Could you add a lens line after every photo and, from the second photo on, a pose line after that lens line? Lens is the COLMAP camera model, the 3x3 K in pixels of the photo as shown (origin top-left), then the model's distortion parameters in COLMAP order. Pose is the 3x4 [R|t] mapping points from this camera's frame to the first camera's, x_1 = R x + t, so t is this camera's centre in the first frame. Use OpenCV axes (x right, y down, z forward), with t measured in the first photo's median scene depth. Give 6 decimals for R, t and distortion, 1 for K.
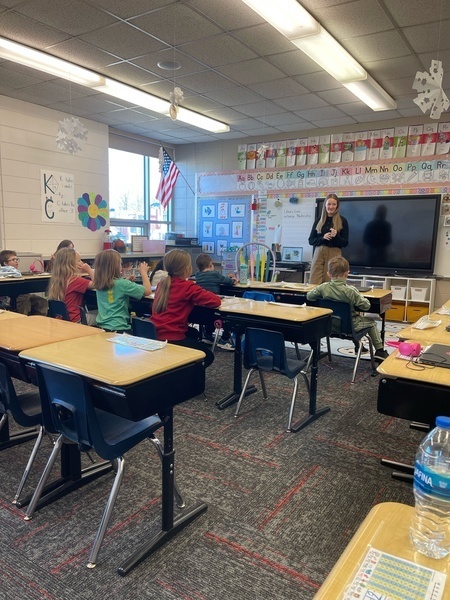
lens RADIAL K [[458.7, 0, 225.0], [0, 458.7, 300.0], [0, 0, 1]] dist [0.098598, -0.127456]
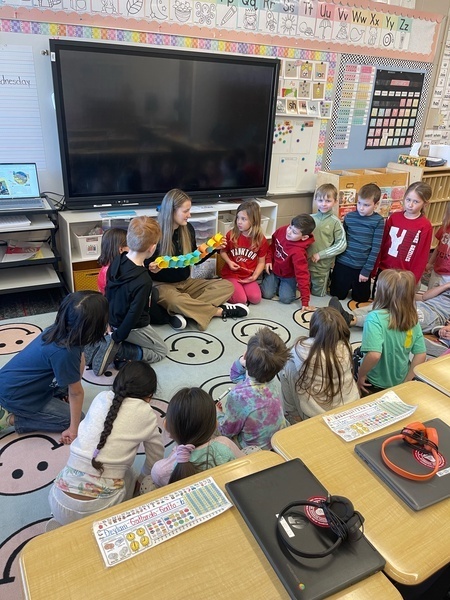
lens RADIAL K [[458.7, 0, 225.0], [0, 458.7, 300.0], [0, 0, 1]] dist [0.098598, -0.127456]
pose [[0.478064, -0.370243, 0.796477, -0.159968], [0.077754, 0.921093, 0.381501, -0.165391], [-0.874877, -0.120452, 0.469129, 0.695734]]
